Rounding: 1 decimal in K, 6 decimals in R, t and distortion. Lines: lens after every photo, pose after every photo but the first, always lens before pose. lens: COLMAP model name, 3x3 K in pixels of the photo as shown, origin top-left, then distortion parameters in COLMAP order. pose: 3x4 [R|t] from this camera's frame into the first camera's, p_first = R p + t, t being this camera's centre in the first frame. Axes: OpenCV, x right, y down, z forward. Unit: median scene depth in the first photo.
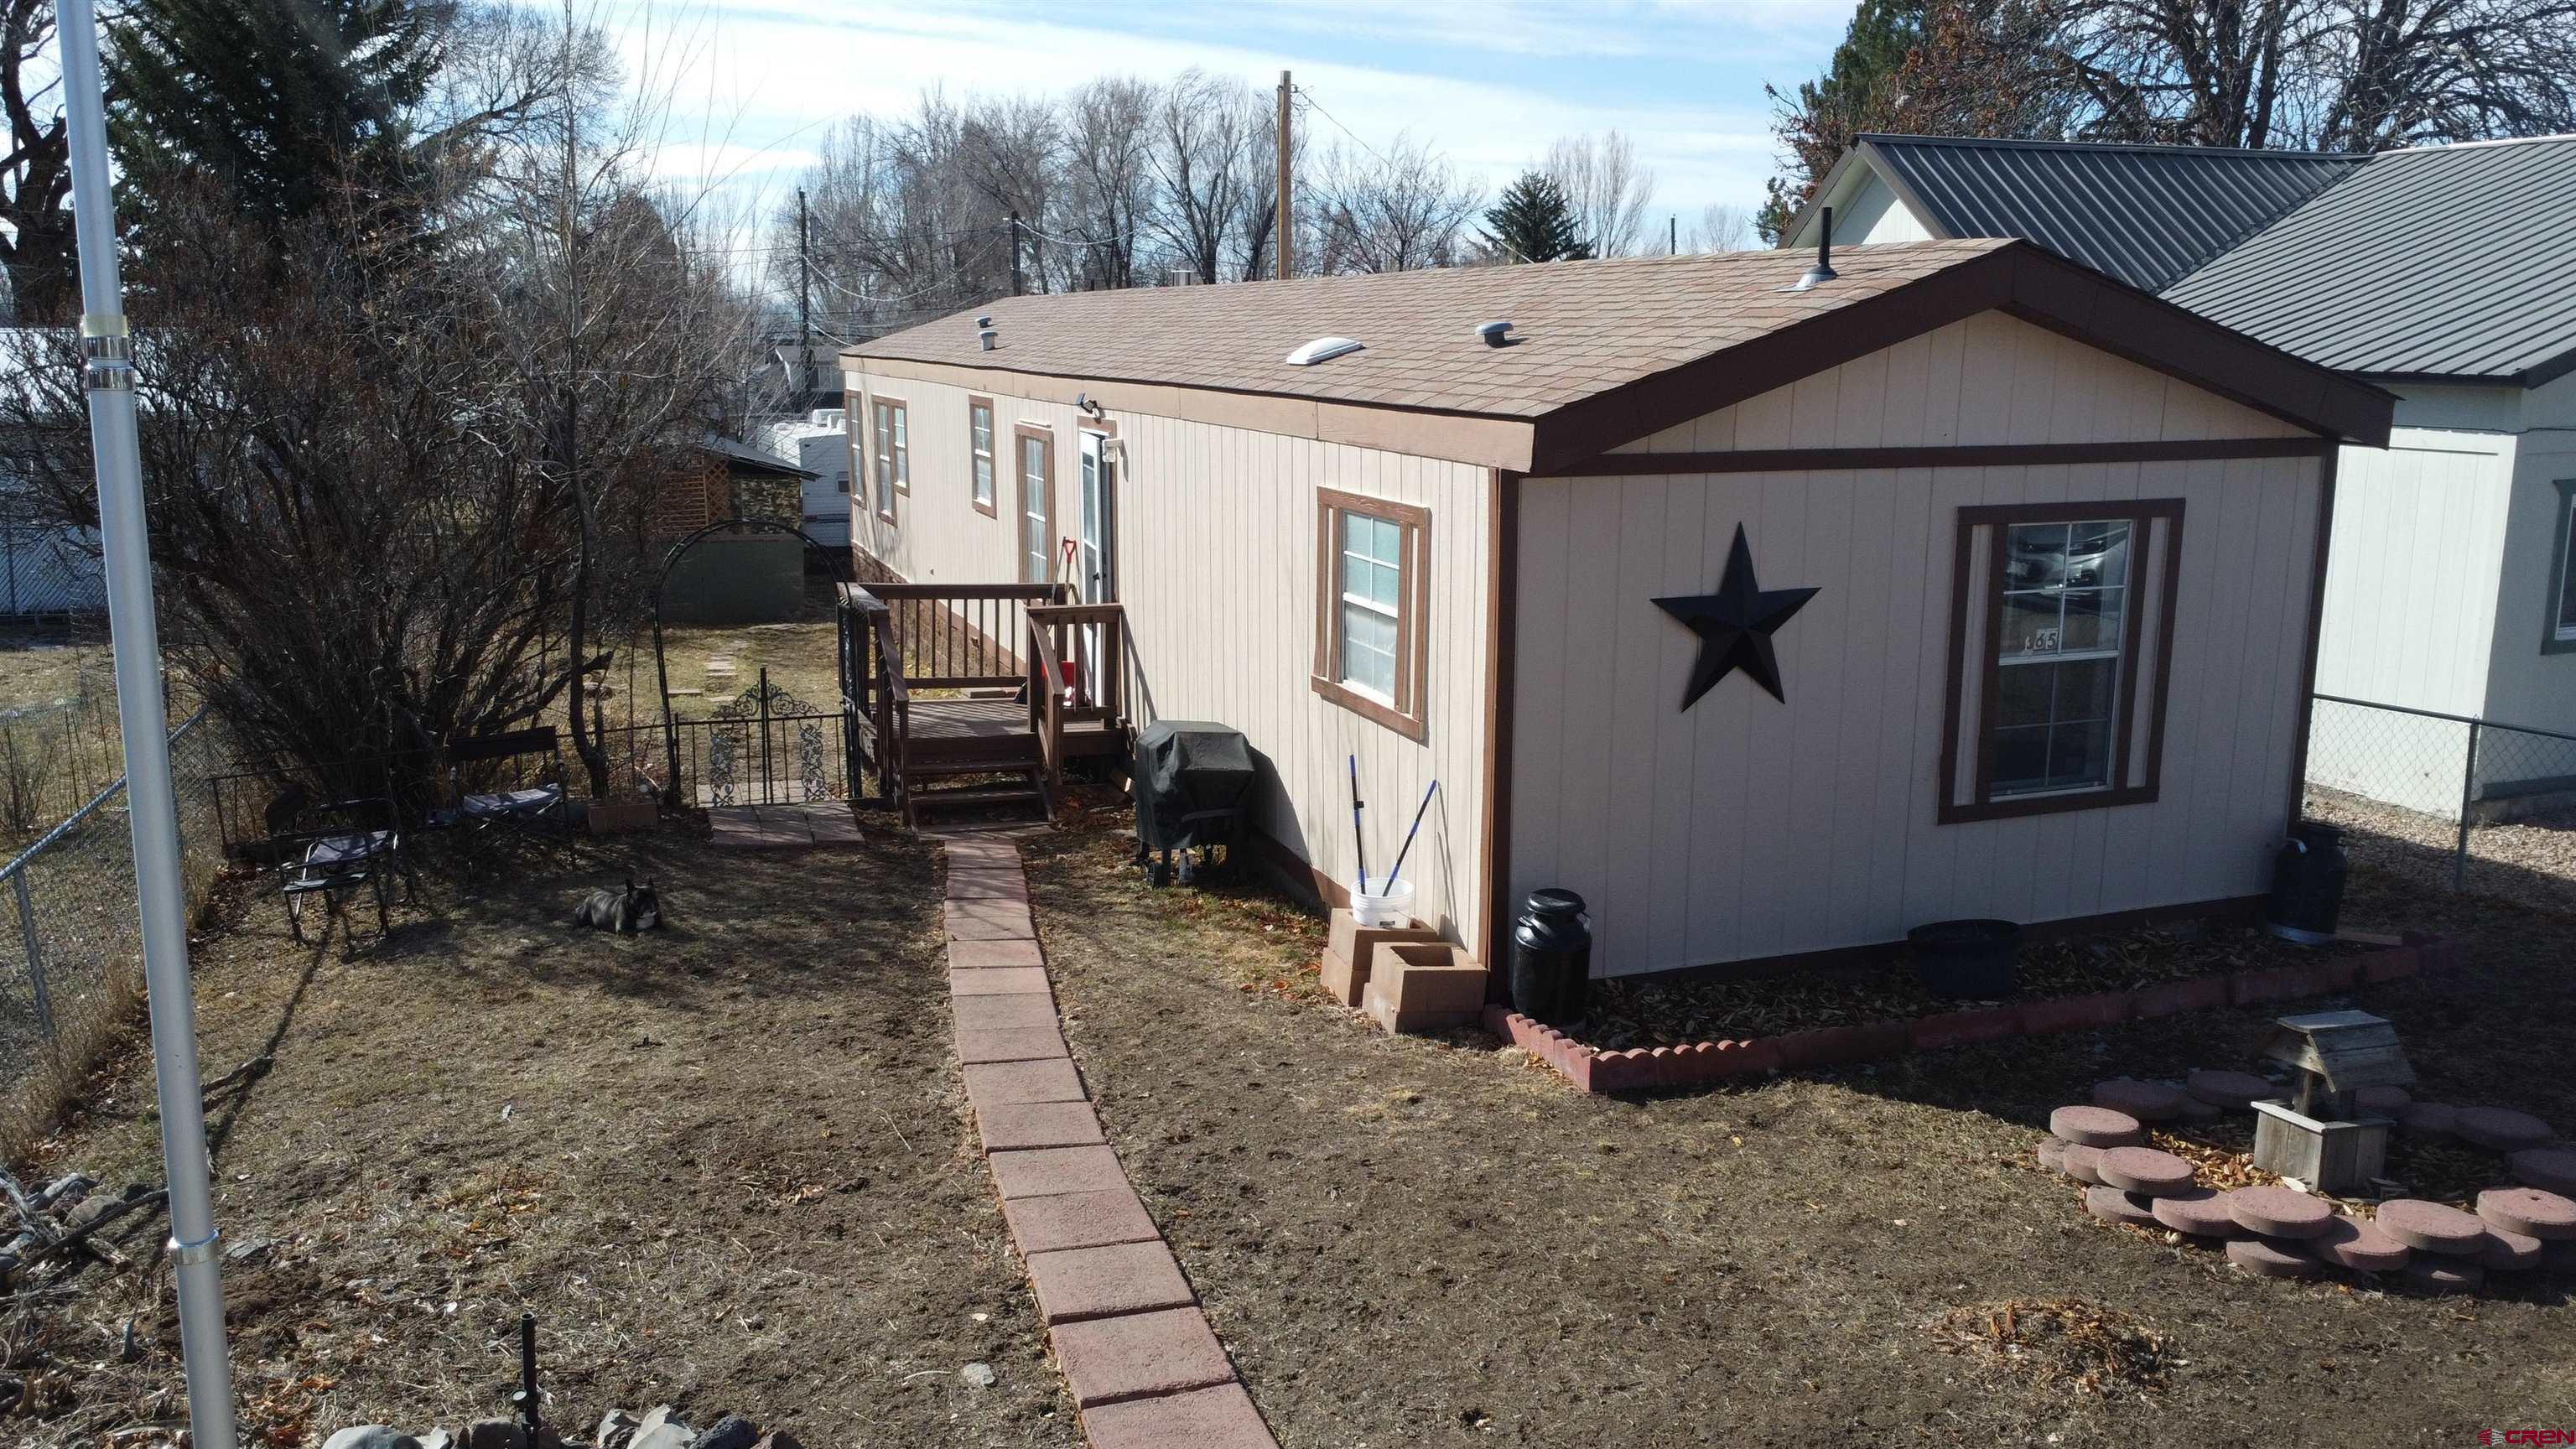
lens RADIAL K [[1929.2, 0, 1292.6], [0, 1929.2, 736.4], [0, 0, 1]] dist [-0.003111, -0.008712]
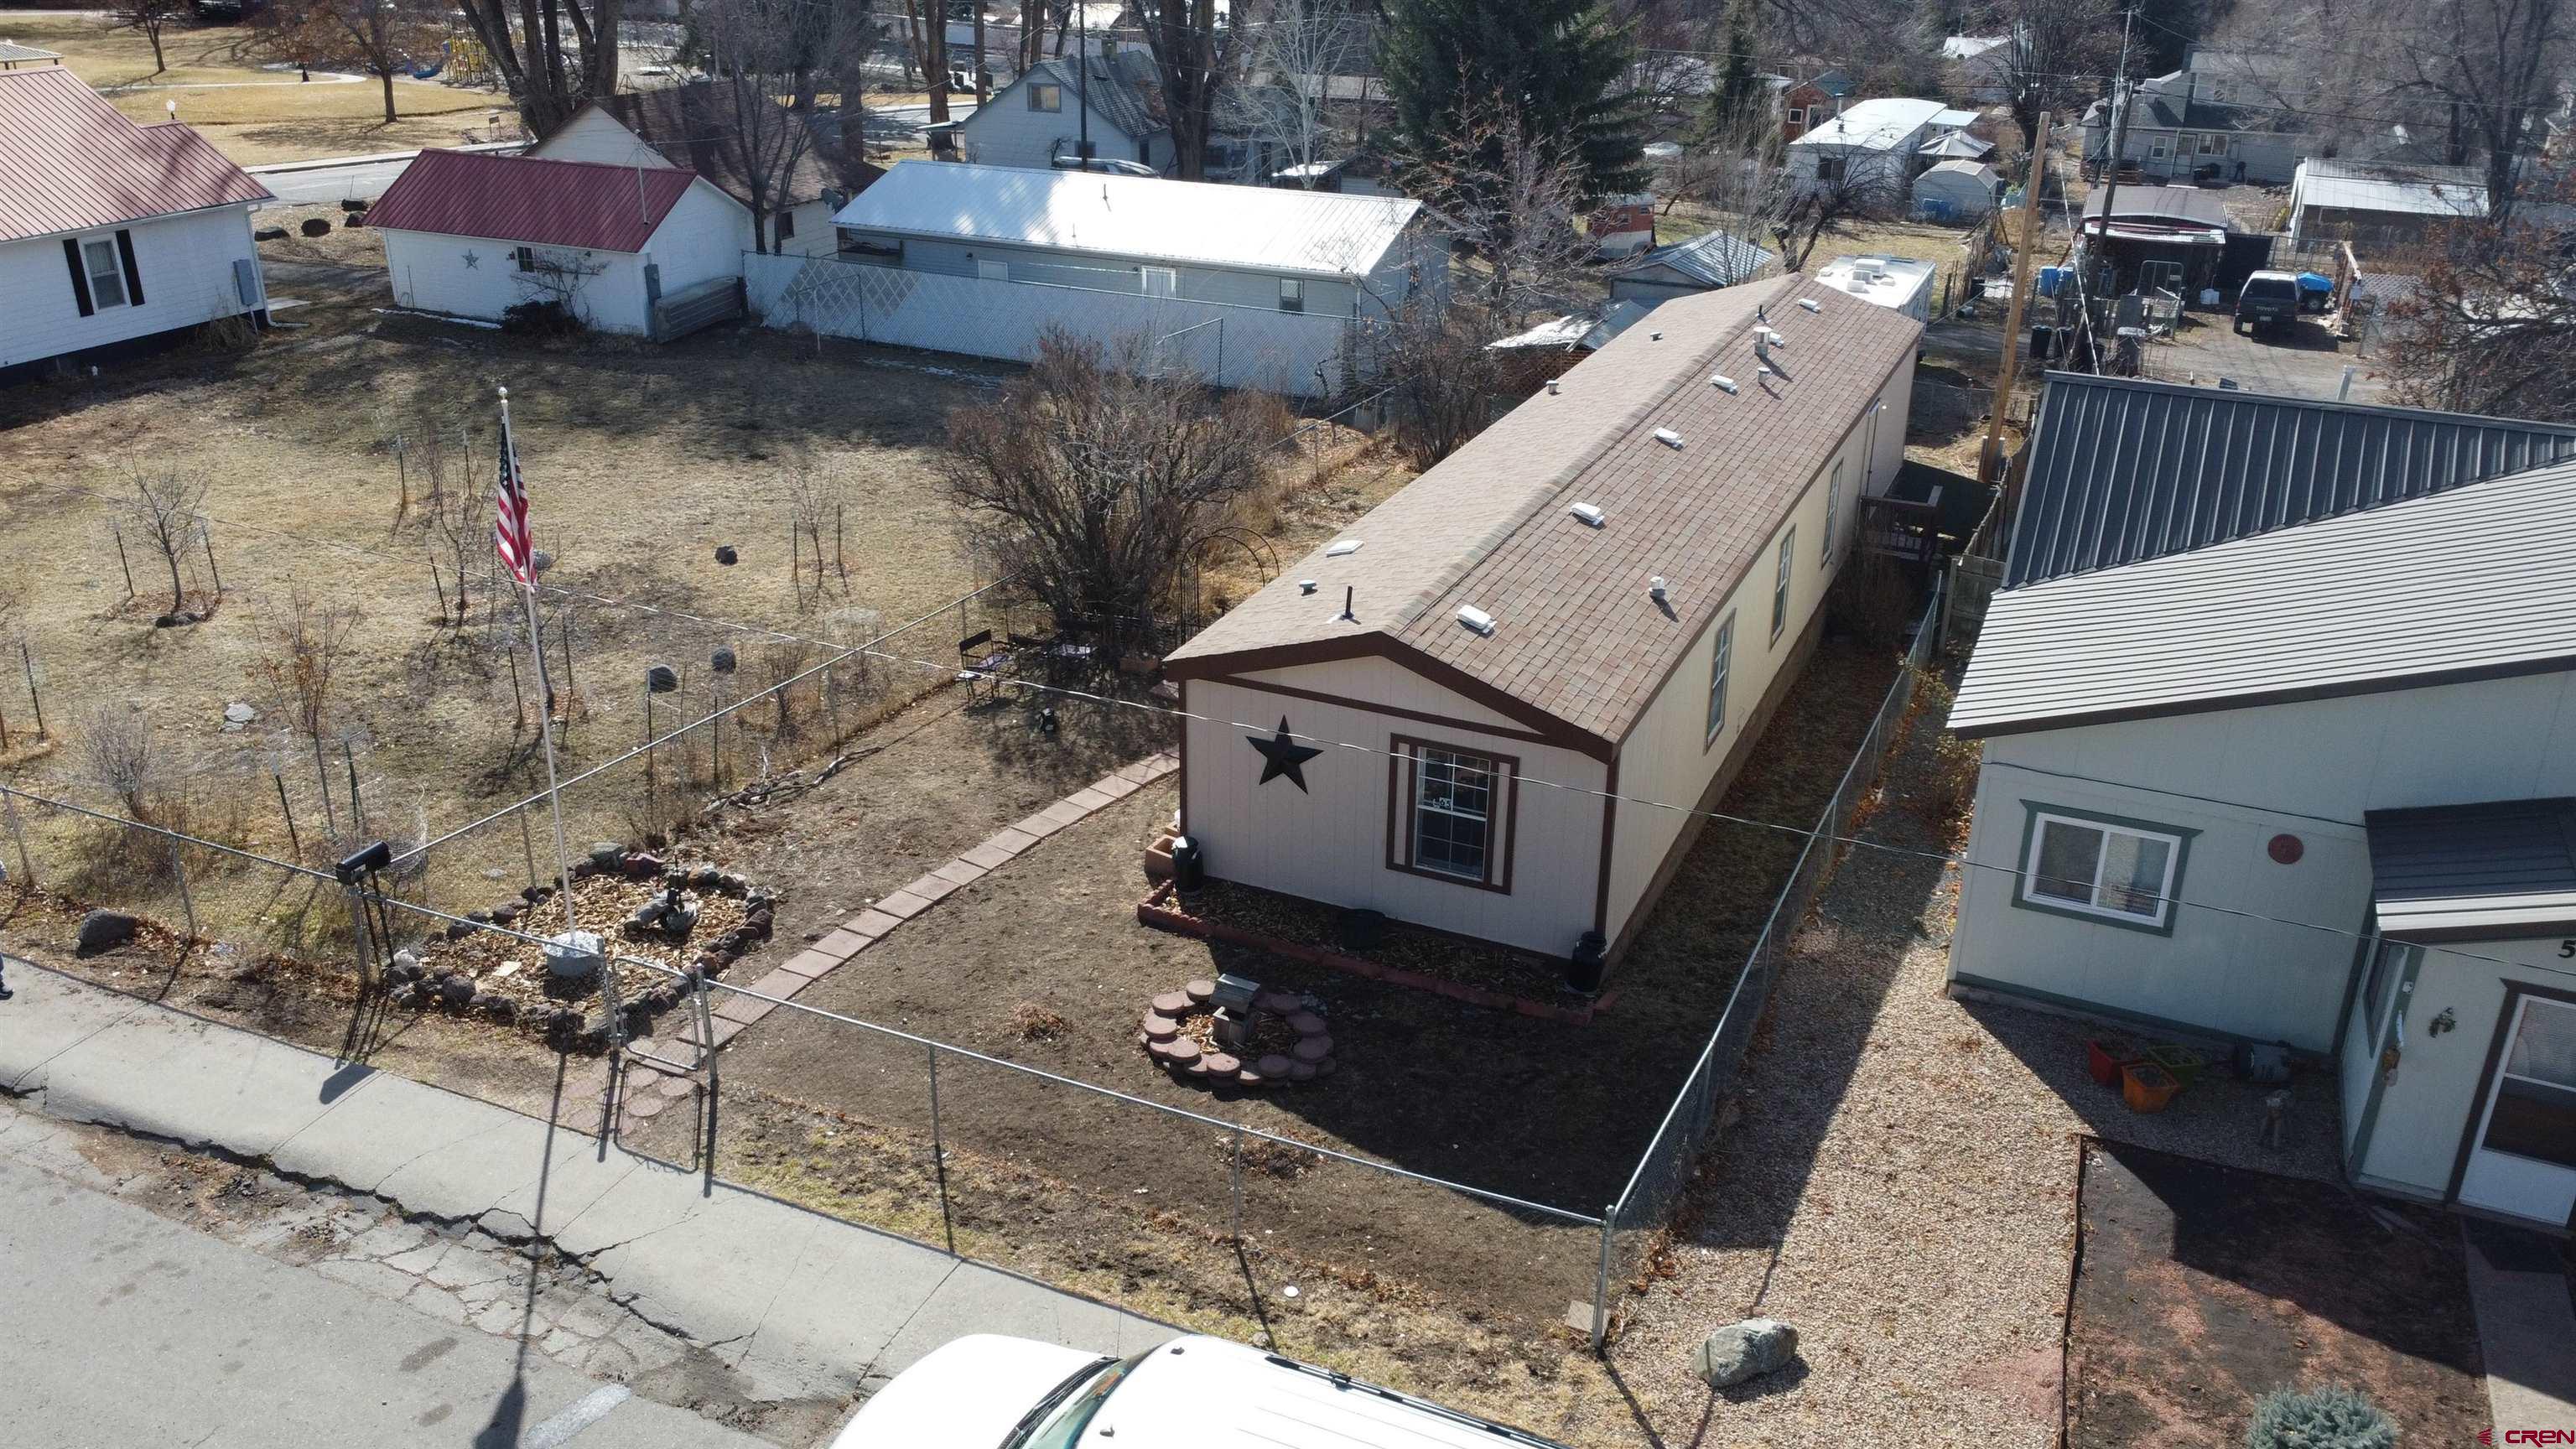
lens RADIAL K [[1929.2, 0, 1294.5], [0, 1929.2, 712.8], [0, 0, 1]] dist [-0.003111, -0.008712]
pose [[0.714433, 0.287000, -0.638135, 1.682671], [-0.160733, 0.954935, 0.249530, -0.679601], [0.680992, -0.075703, 0.728367, -0.661960]]
